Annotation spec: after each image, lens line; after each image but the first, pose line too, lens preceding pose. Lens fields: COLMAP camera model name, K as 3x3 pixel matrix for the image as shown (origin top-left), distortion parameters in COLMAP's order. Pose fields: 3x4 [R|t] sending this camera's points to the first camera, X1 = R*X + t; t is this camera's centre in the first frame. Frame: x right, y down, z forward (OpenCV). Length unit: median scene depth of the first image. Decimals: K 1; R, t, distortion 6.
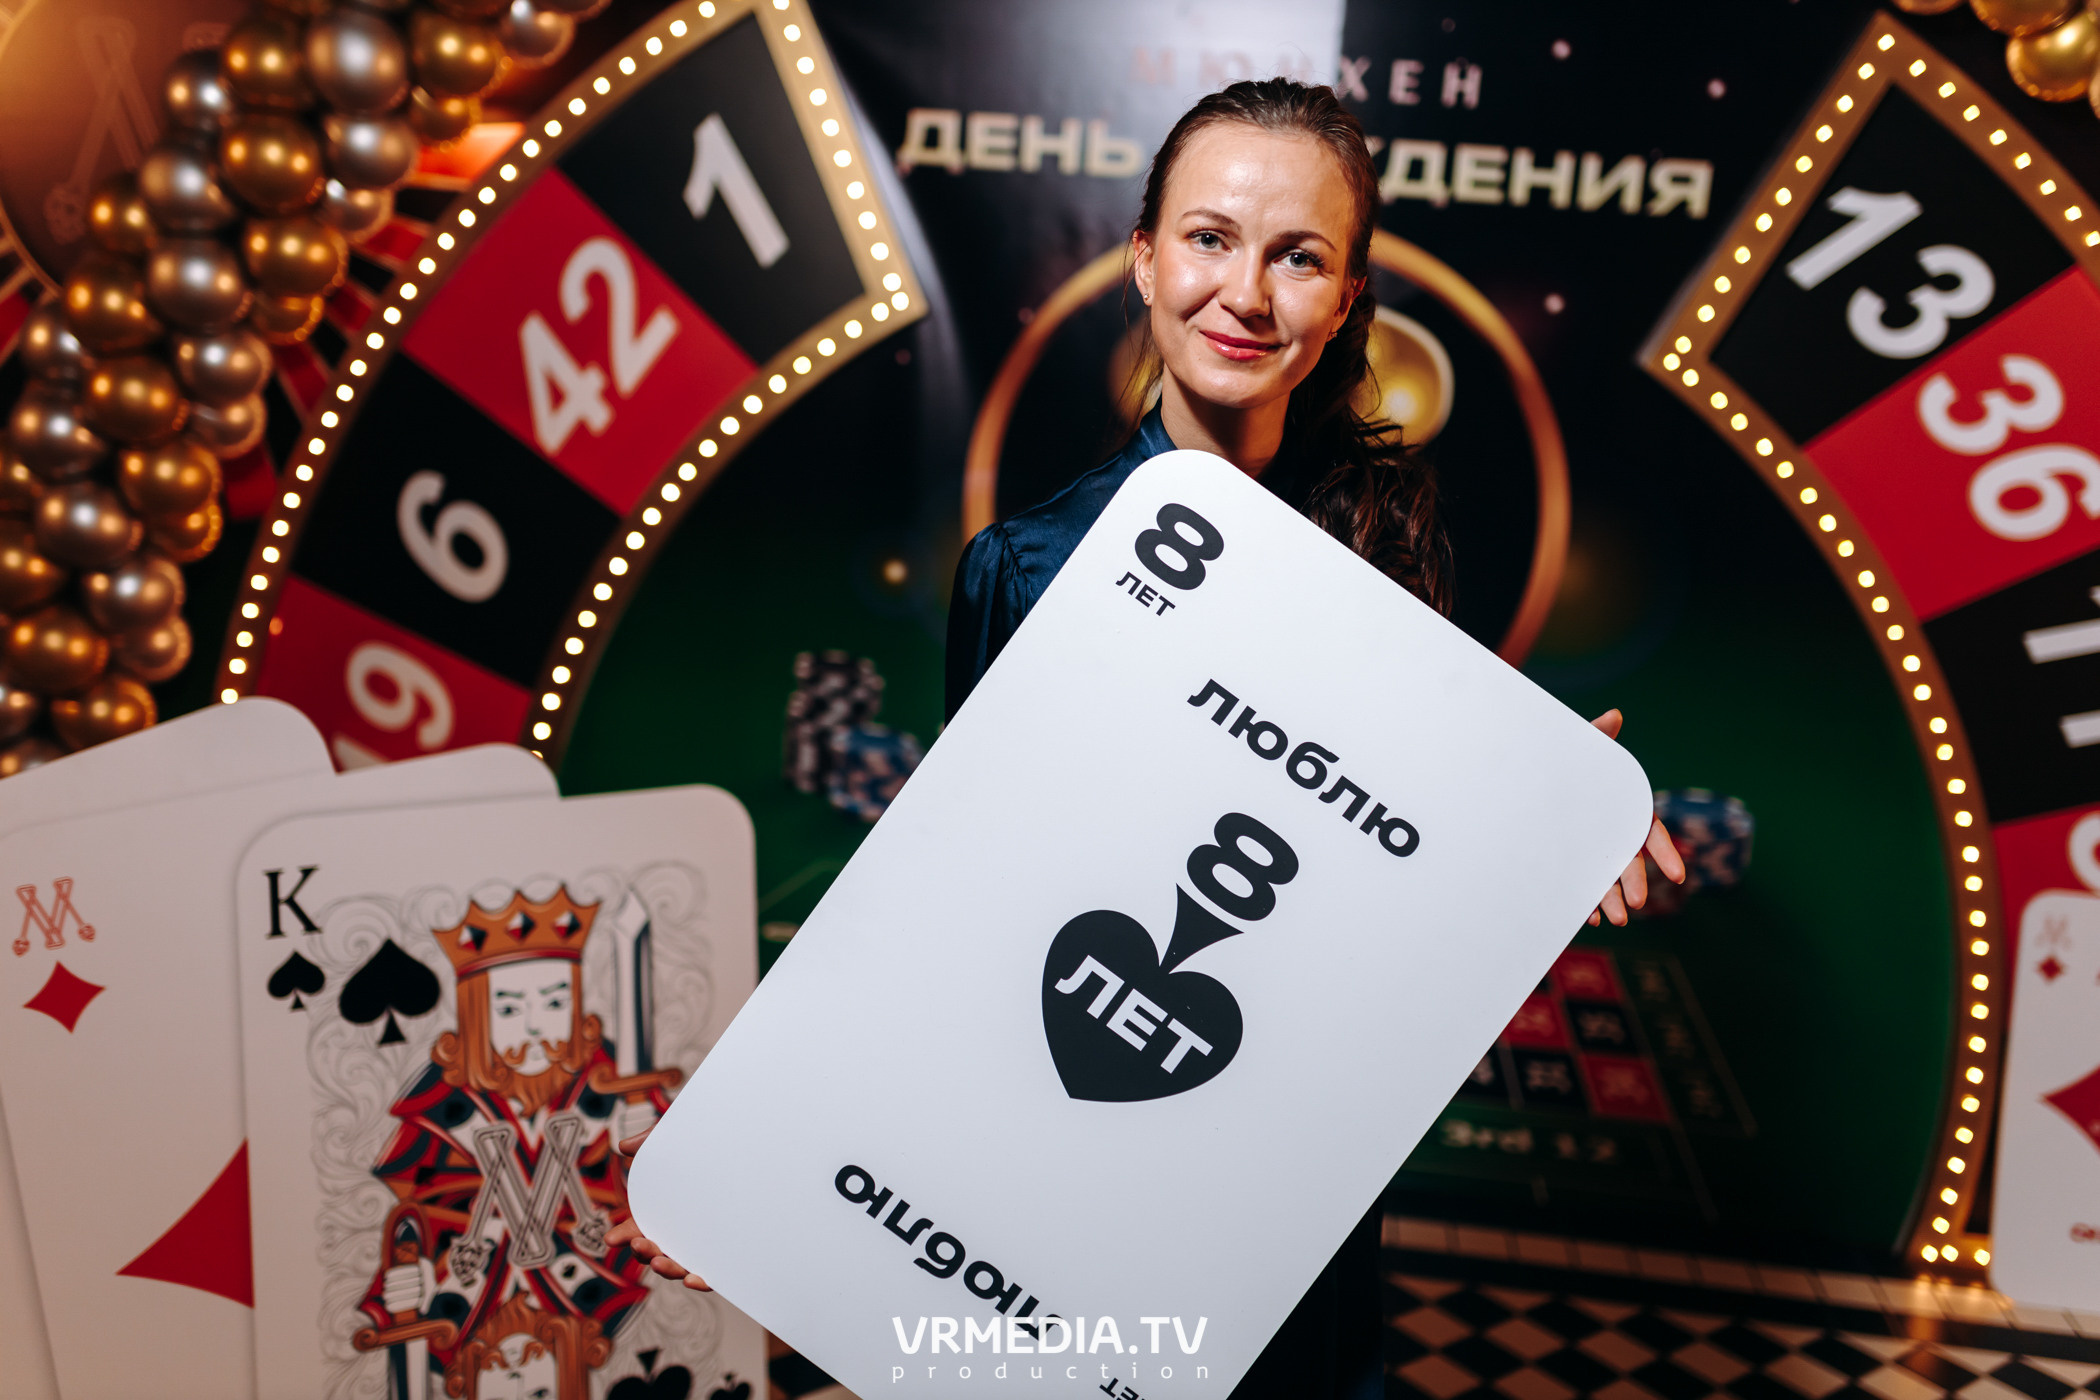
lens RADIAL K [[2051.9, 0, 1038.9], [0, 2051.9, 712.6], [0, 0, 1]] dist [-0.001698, 0.000000]
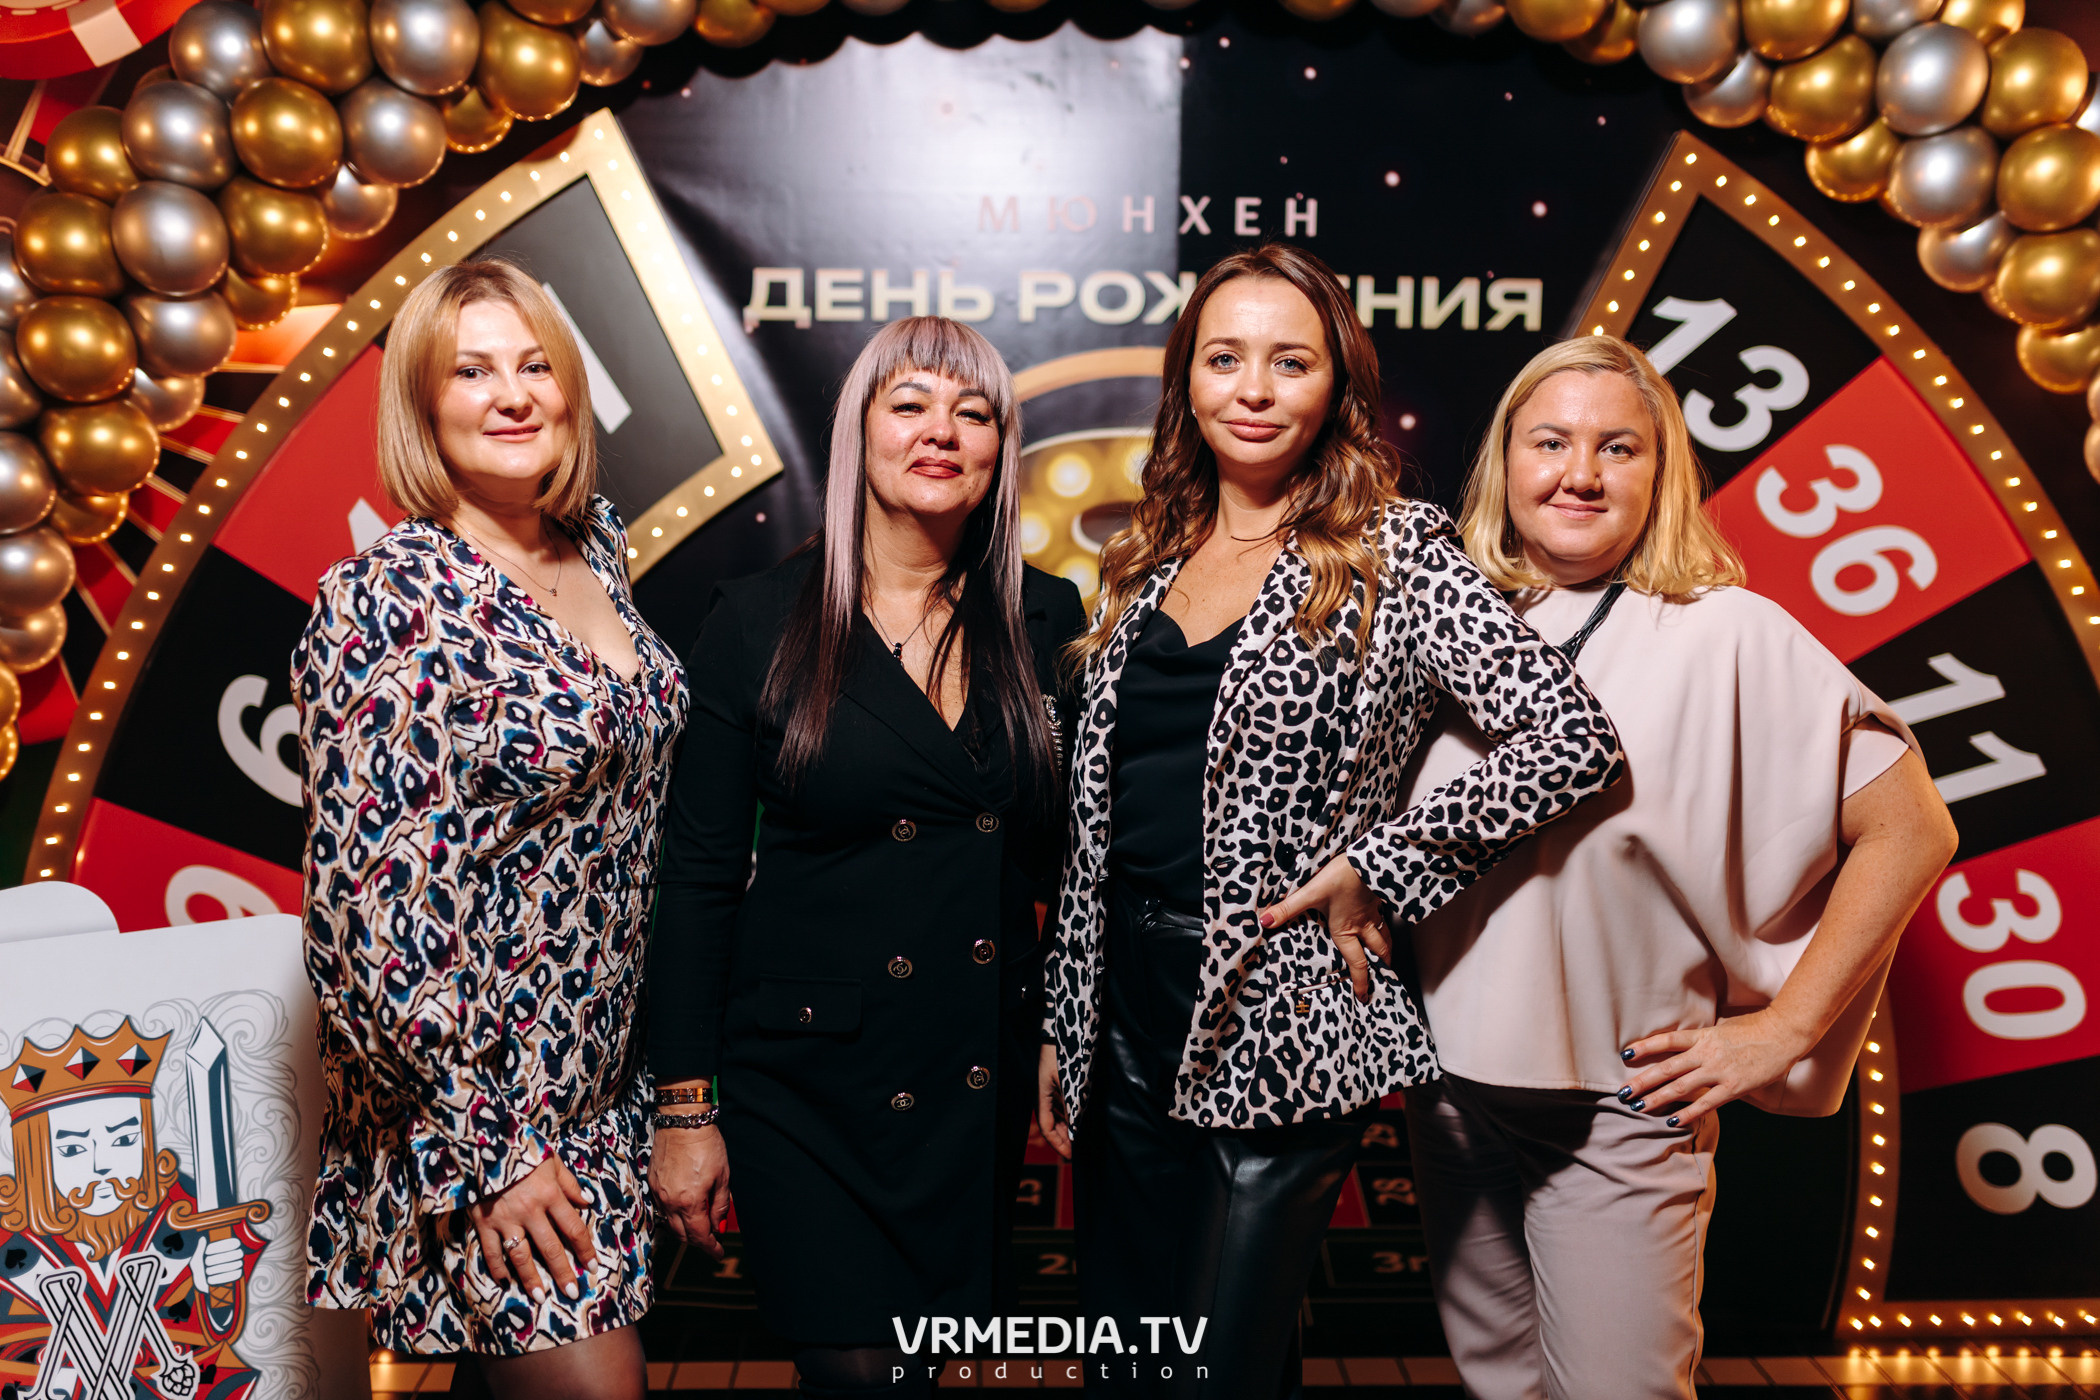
lens RADIAL K [[2051.9, 0, 1059.5], [0, 2051.9, 703.6], [0, 0, 1]] dist [-0.001698, 0.000000]
pose [[0.984216, -0.079063, 0.158330, -0.091772], [0.094234, 0.991408, -0.090715, 0.016169], [-0.149797, 0.104203, 0.983210, 0.035572]]
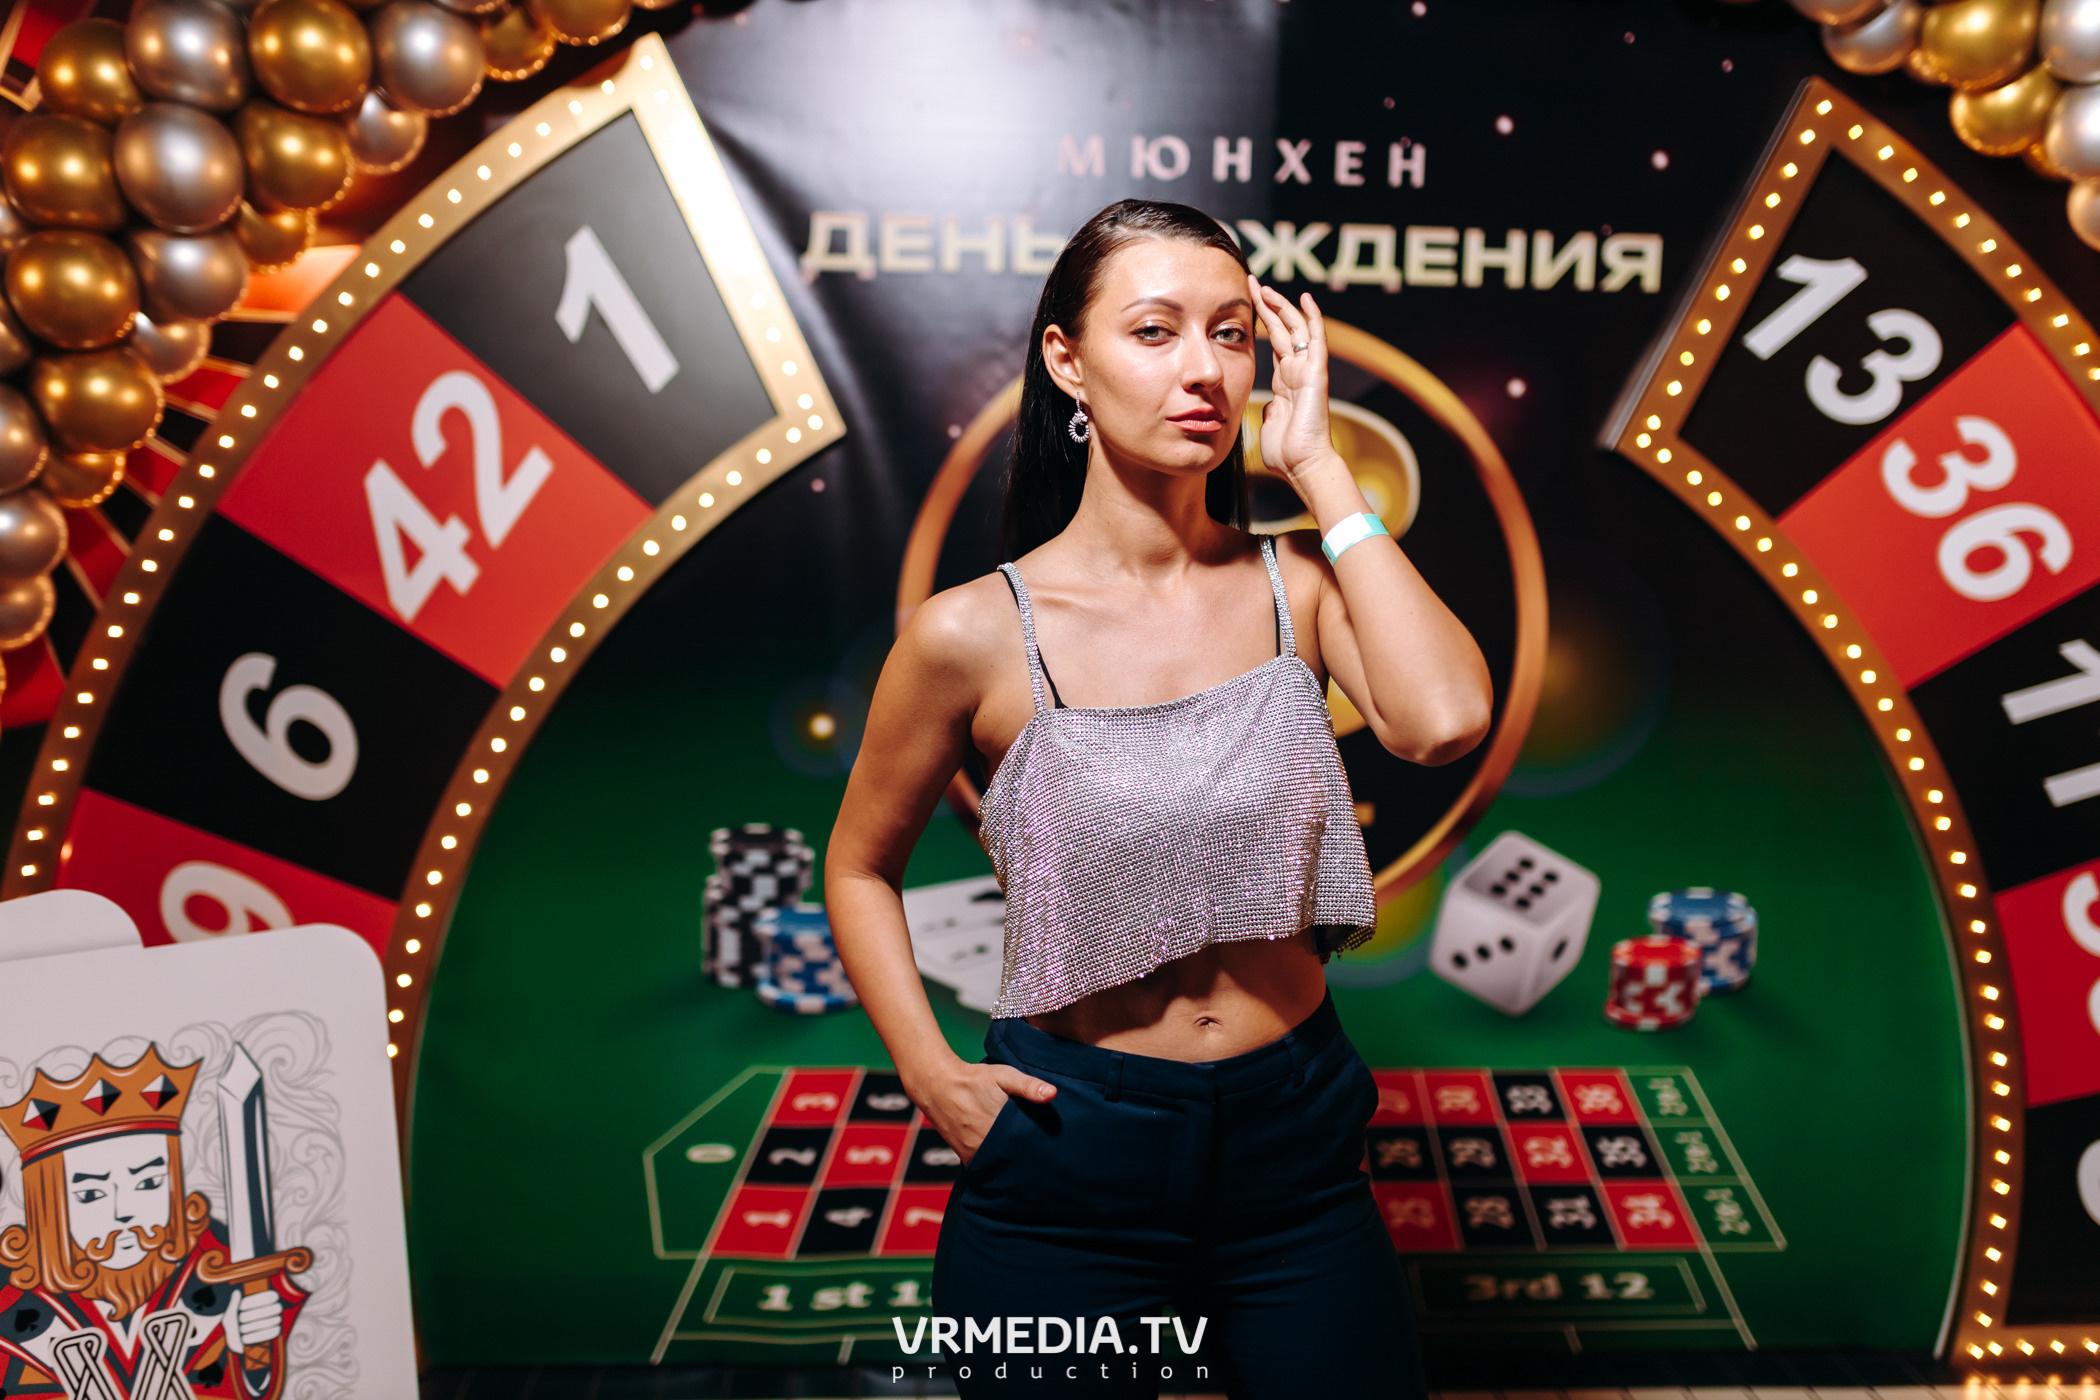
lens RADIAL K [[2051.9, 0, 1060.4], [0, 2051.9, 704.3], [0, 0, 1]] dist [-0.001698, 0.000000]
pose [[0.978873, -0.076141, 0.189764, -0.145730], [0.092408, 0.992630, -0.078395, 0.000974], [-0.182396, 0.094275, 0.978695, 0.122266]]
